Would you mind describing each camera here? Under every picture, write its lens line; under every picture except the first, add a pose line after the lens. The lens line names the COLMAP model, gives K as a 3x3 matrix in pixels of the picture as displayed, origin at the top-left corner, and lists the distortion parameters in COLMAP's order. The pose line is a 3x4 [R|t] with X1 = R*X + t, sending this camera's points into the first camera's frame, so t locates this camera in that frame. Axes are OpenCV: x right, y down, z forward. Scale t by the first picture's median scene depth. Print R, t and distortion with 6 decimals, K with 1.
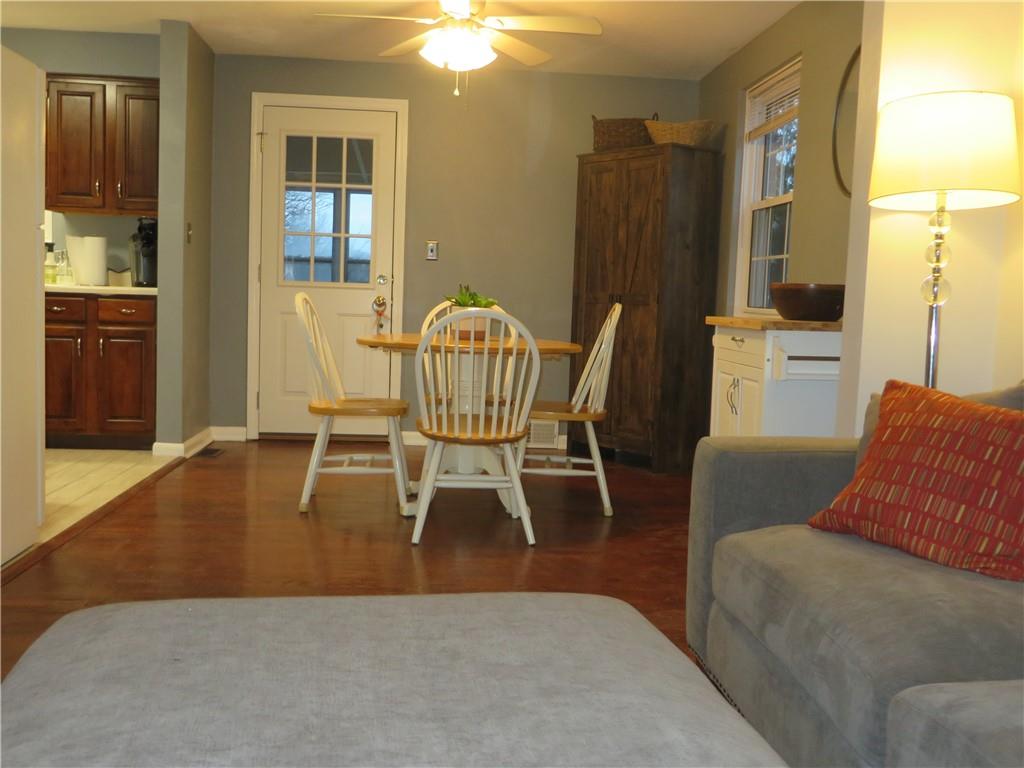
lens RADIAL K [[1021.6, 0, 512.0], [0, 1021.6, 384.0], [0, 0, 1]] dist [0.003332, 0.001624]
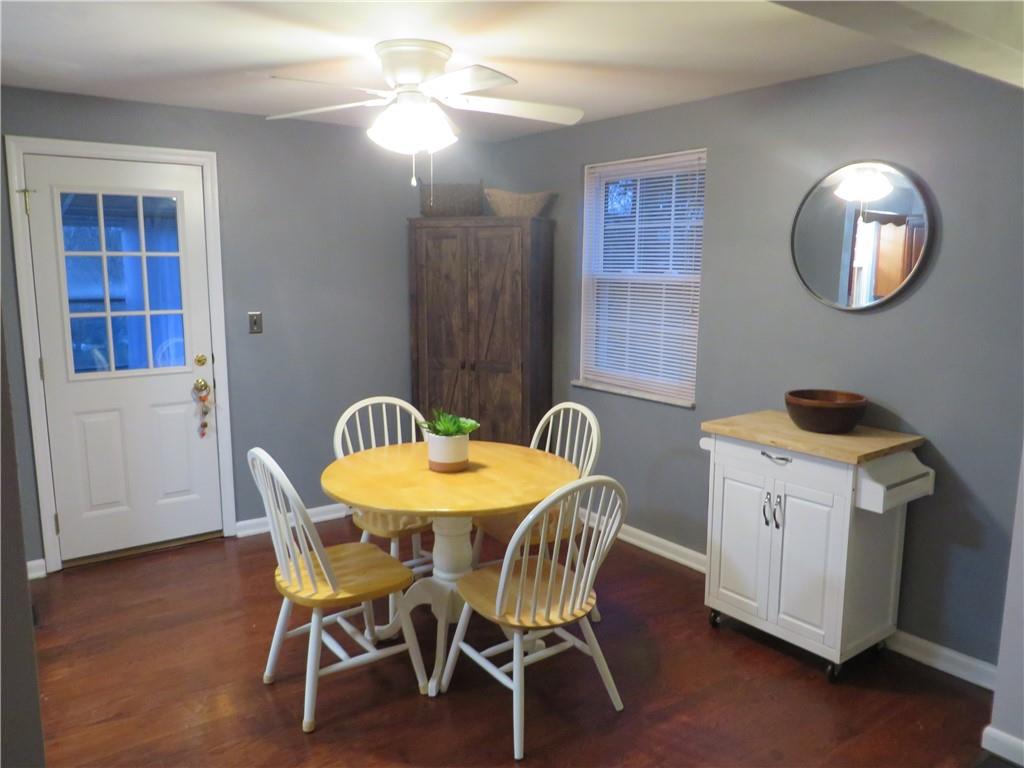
lens RADIAL K [[764.4, 0, 507.3], [0, 764.4, 386.7], [0, 0, 1]] dist [-0.004385, -0.003544]
pose [[0.852974, -0.115944, 0.508913, -0.254090], [0.069331, 0.991544, 0.109697, -0.141723], [-0.517329, -0.058285, 0.853800, 0.324417]]
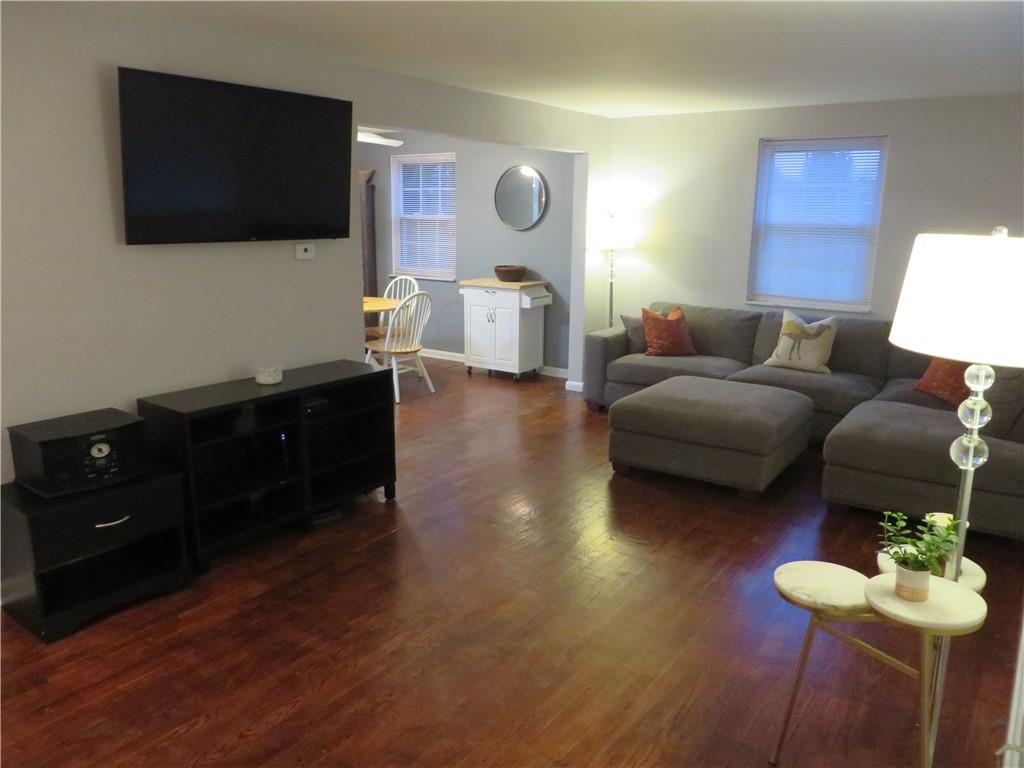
lens RADIAL K [[764.4, 0, 507.3], [0, 764.4, 386.7], [0, 0, 1]] dist [-0.004385, -0.003544]
pose [[0.642983, -0.196865, 0.740146, -0.757836], [0.074944, 0.977935, 0.195006, -0.114139], [-0.762204, -0.069916, 0.643550, -0.146941]]
